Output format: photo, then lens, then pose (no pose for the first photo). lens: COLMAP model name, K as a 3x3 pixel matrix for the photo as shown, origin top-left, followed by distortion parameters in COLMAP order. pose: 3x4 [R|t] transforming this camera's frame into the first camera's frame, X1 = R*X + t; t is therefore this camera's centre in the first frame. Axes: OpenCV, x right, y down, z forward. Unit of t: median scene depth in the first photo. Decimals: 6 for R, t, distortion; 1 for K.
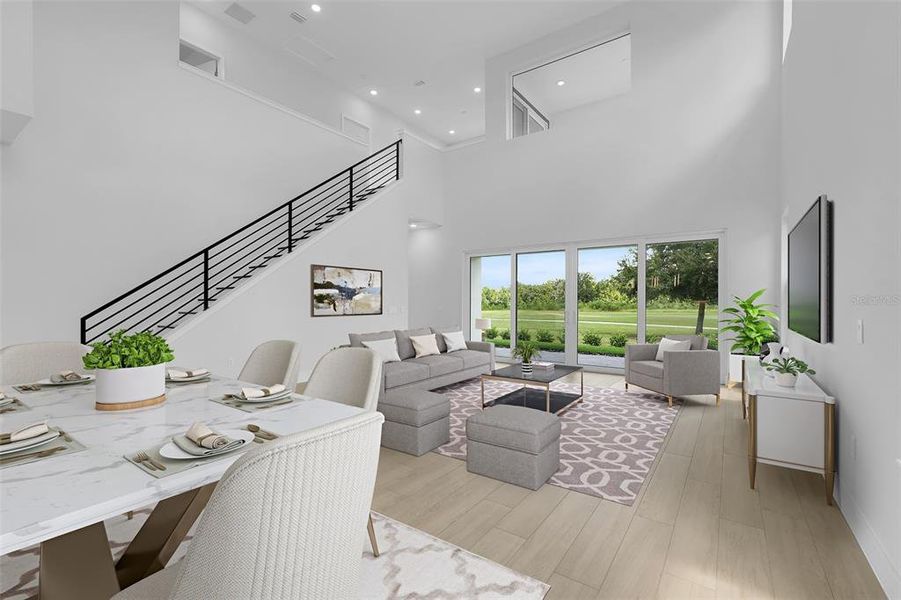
lens RADIAL K [[393.7, 0, 447.5], [0, 393.7, 304.5], [0, 0, 1]] dist [0.010010, -0.000849]
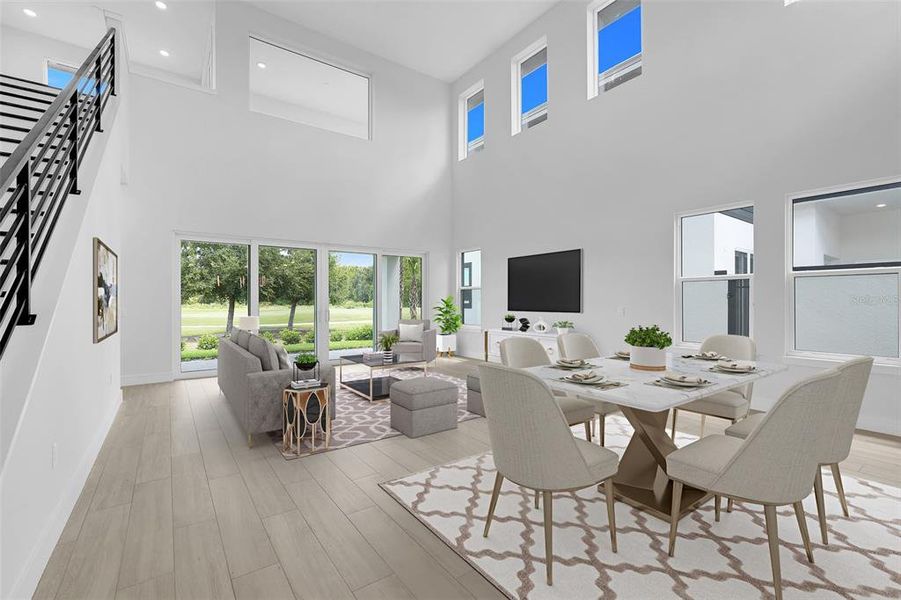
lens RADIAL K [[397.7, 0, 451.3], [0, 397.7, 299.6], [0, 0, 1]] dist [0.001364, 0.000131]
pose [[0.315980, 0.006379, 0.948745, -0.598720], [-0.000985, 0.999979, -0.006395, -0.021343], [-0.948765, 0.001087, 0.315979, 0.177619]]
